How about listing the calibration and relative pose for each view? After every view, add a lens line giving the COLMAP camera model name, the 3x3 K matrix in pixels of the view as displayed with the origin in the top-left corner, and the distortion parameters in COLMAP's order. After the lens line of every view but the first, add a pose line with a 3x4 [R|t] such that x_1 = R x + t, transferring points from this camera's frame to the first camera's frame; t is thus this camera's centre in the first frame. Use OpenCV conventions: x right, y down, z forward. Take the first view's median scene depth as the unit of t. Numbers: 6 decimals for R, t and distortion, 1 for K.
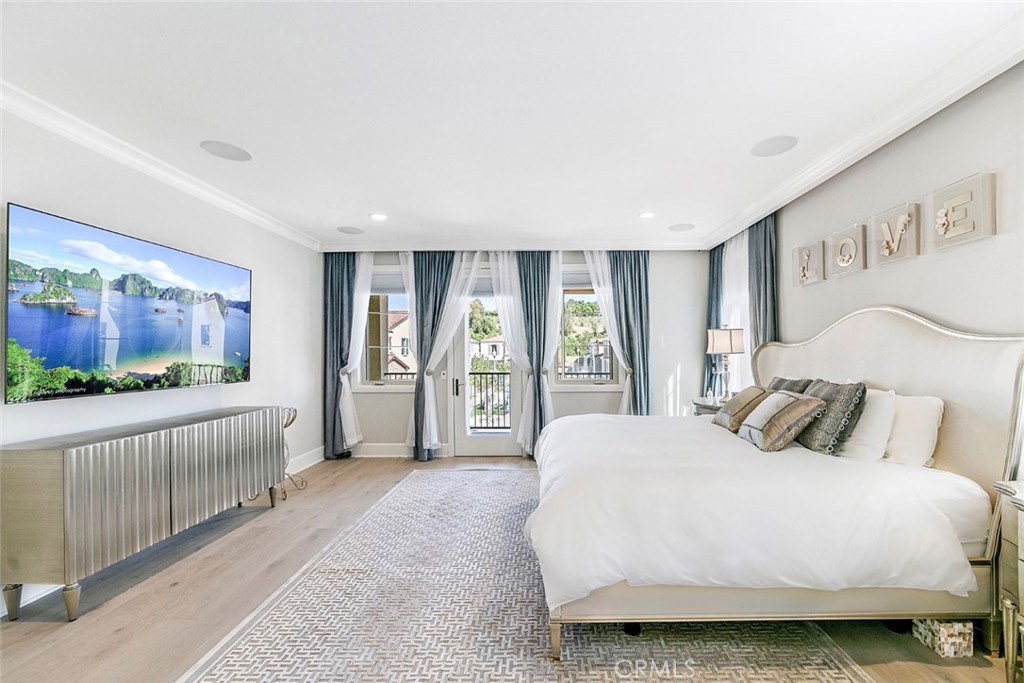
lens RADIAL K [[443.6, 0, 541.7], [0, 443.6, 347.2], [0, 0, 1]] dist [0.001400, -0.000029]
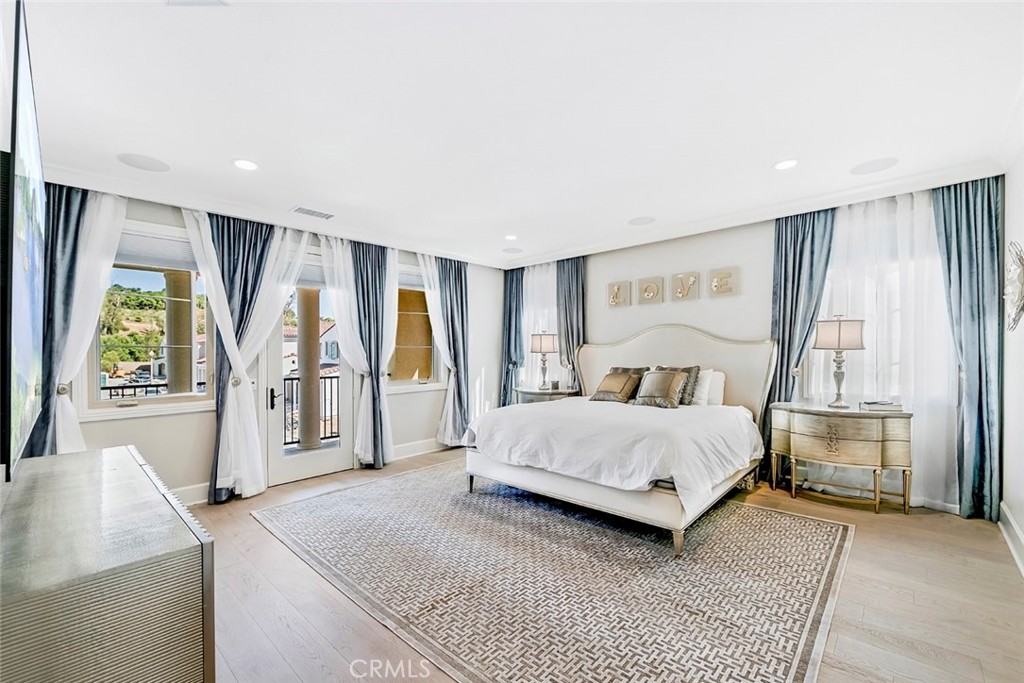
lens RADIAL K [[420.8, 0, 560.0], [0, 420.8, 342.4], [0, 0, 1]] dist [0.000056, 0.000032]
pose [[0.641324, 0.011411, 0.767185, -0.655072], [0.001741, 0.999865, -0.016326, 0.006802], [-0.767268, 0.011806, 0.641218, 0.195531]]
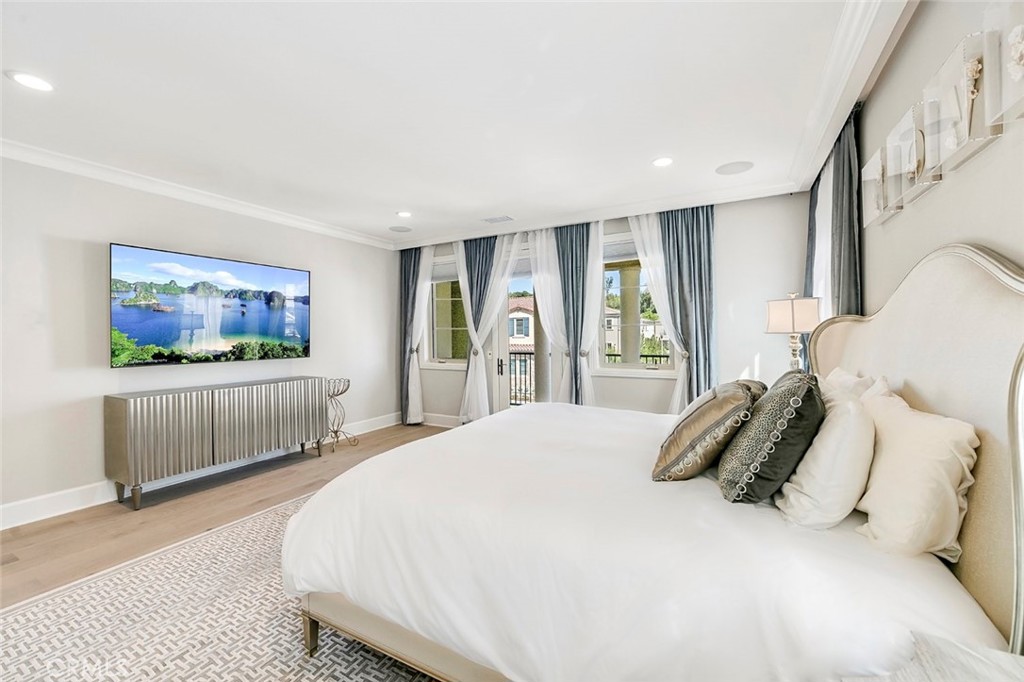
lens RADIAL K [[420.7, 0, 486.6], [0, 420.7, 331.4], [0, 0, 1]] dist [-0.000597, 0.000010]
pose [[0.860587, -0.008990, -0.509224, 0.416537], [0.013408, 0.999898, 0.005007, 0.002783], [0.509127, -0.011136, 0.860619, 0.208170]]
